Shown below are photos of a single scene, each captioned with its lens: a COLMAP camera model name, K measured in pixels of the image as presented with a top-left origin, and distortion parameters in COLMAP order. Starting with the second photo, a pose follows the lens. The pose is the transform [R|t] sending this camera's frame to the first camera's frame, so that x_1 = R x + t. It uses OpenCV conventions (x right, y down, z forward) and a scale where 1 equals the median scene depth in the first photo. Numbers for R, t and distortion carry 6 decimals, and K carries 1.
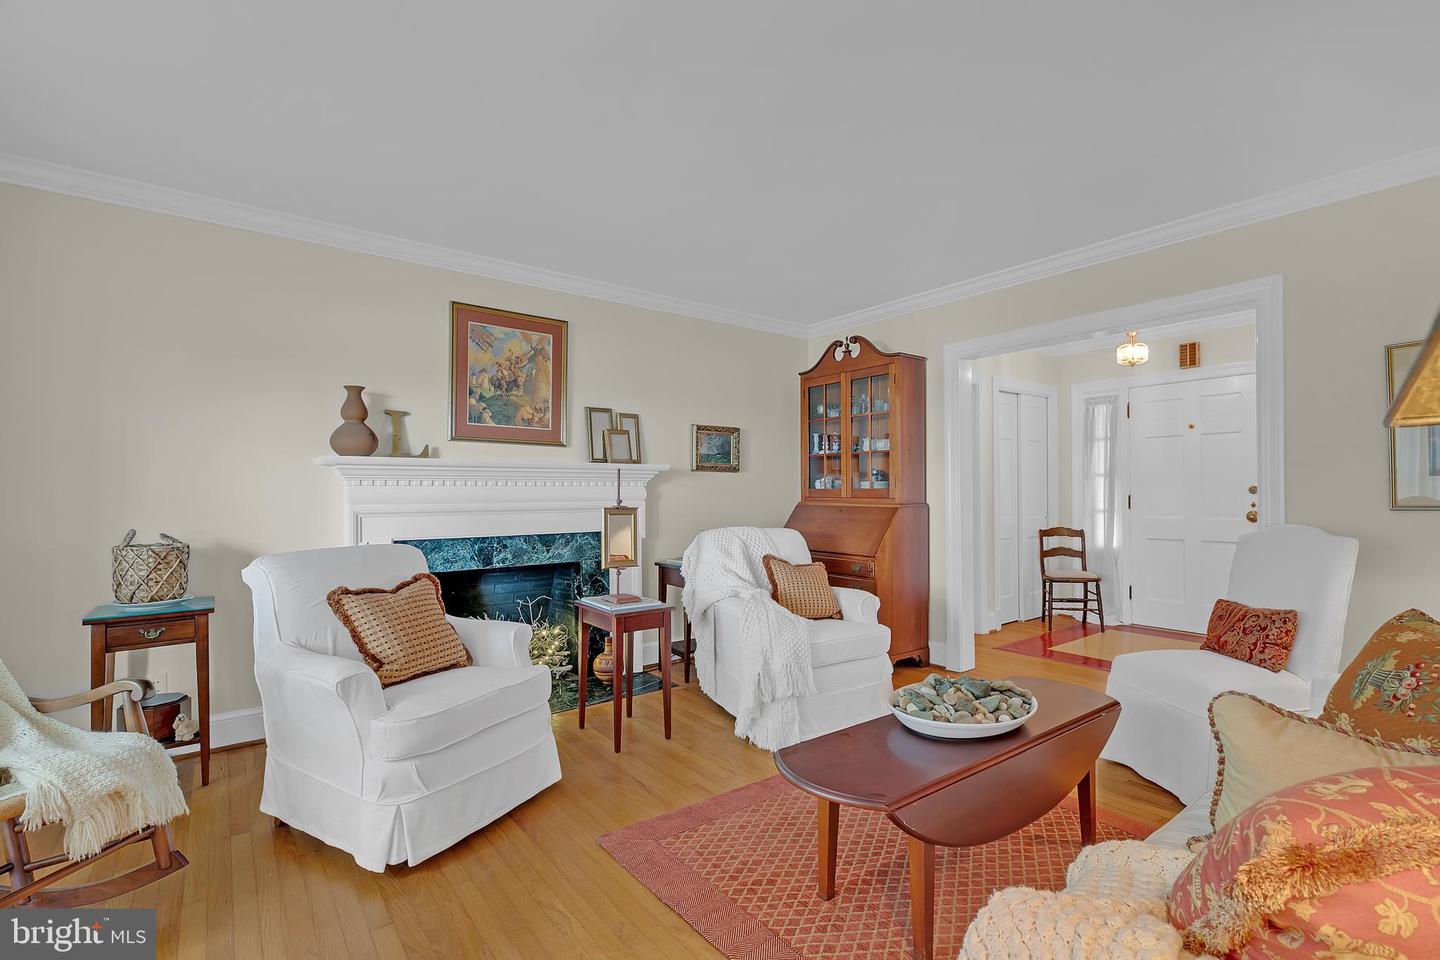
lens RADIAL K [[653.0, 0, 724.7], [0, 653.0, 486.5], [0, 0, 1]] dist [-0.002148, 0.000016]
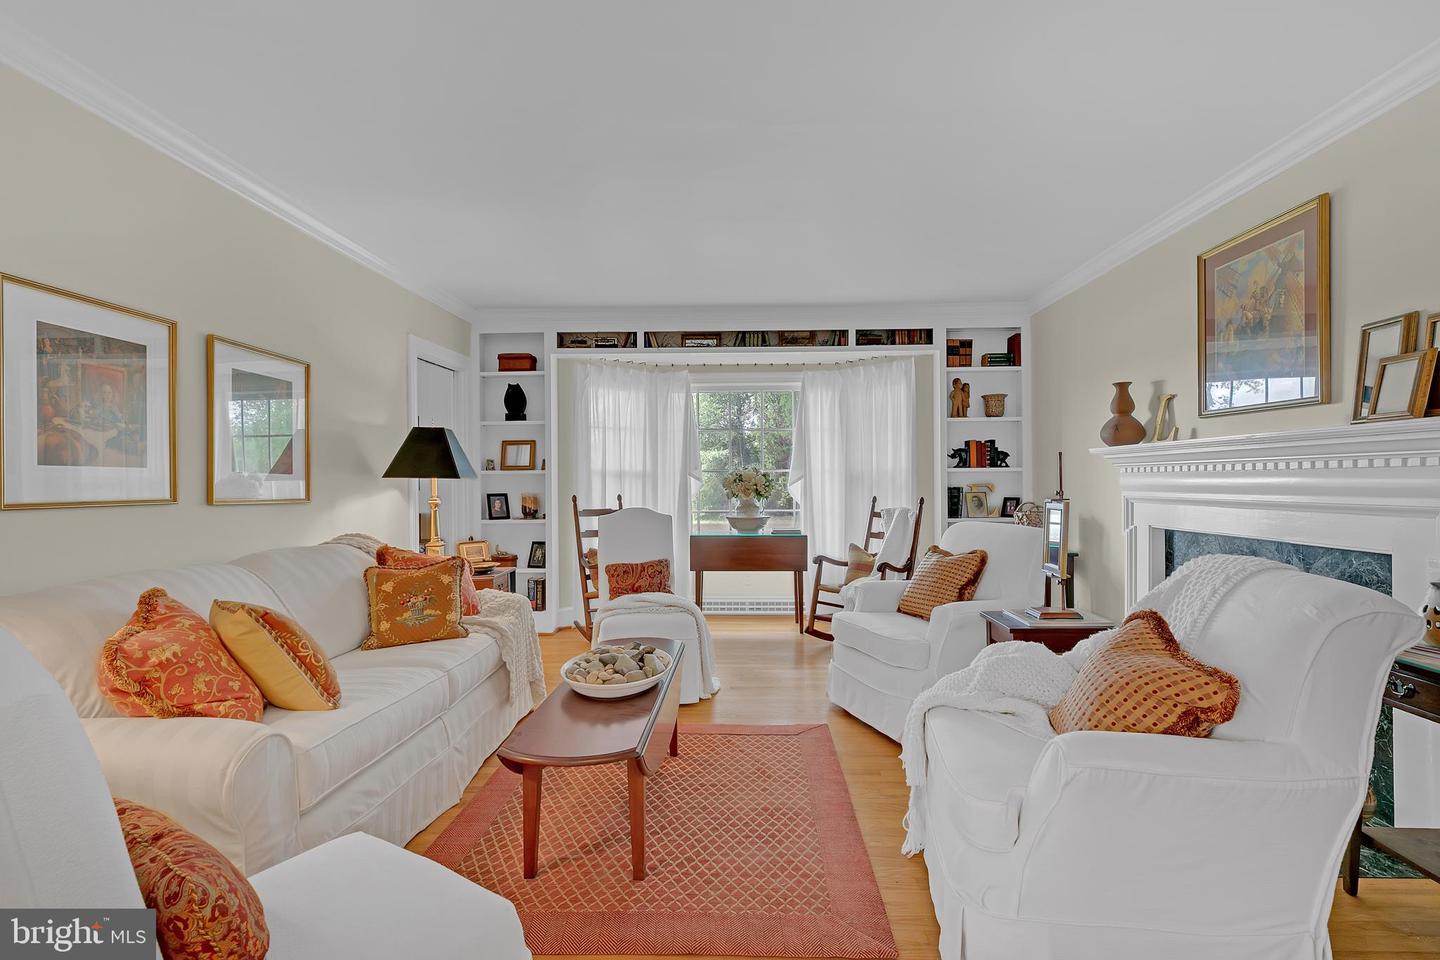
lens RADIAL K [[653.0, 0, 724.7], [0, 653.0, 486.5], [0, 0, 1]] dist [-0.002148, 0.000016]
pose [[-0.635122, 0.014876, -0.772269, 0.621733], [0.018622, 0.999819, 0.003945, 0.003000], [0.772187, -0.011876, -0.635284, 1.039630]]
